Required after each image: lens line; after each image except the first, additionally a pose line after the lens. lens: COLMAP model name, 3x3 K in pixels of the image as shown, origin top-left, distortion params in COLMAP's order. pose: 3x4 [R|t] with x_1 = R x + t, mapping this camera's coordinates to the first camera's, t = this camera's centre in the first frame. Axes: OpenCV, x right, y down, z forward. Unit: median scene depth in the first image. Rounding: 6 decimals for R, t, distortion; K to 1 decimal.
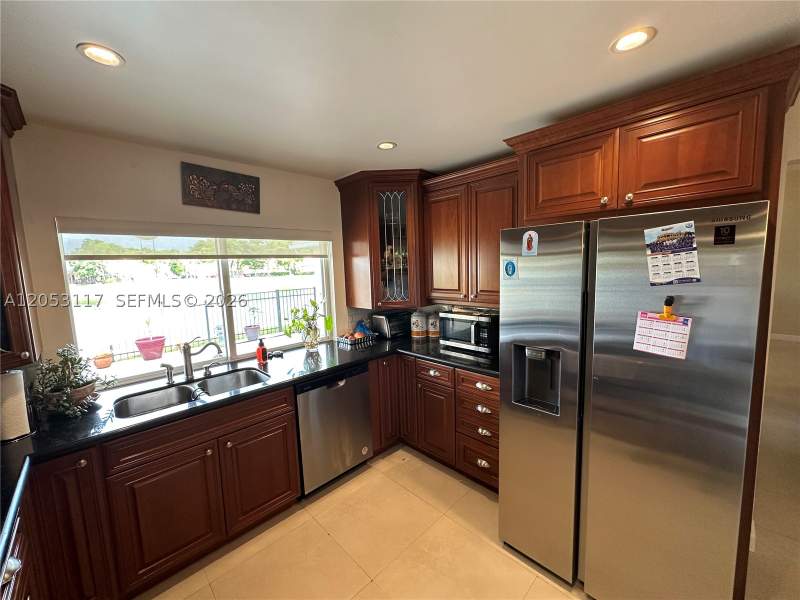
lens RADIAL K [[317.3, 0, 400.2], [0, 317.3, 300.1], [0, 0, 1]] dist [-0.002051, 0.000714]
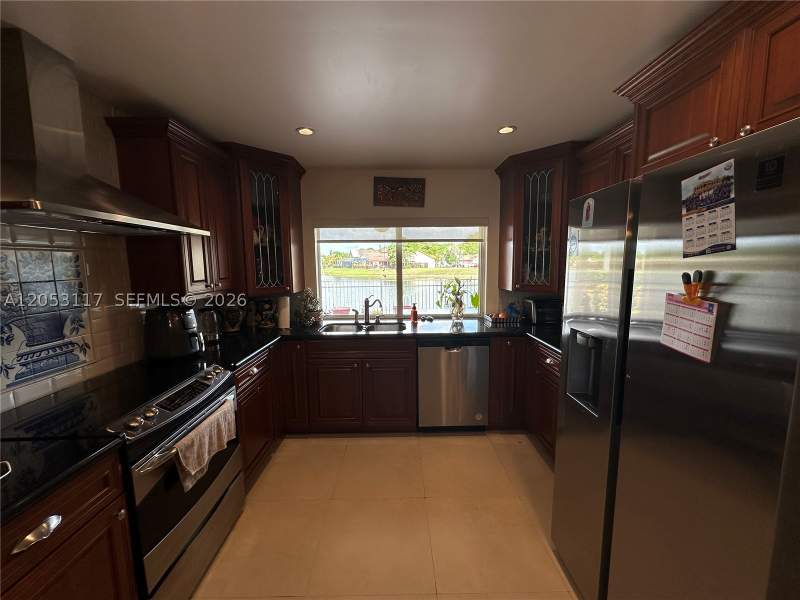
lens RADIAL K [[317.3, 0, 405.7], [0, 317.3, 300.8], [0, 0, 1]] dist [-0.002051, 0.000714]
pose [[0.726592, 0.107443, -0.678616, 0.480599], [-0.090418, 0.994060, 0.060576, 0.038440], [0.681094, 0.017345, 0.731991, 0.019562]]
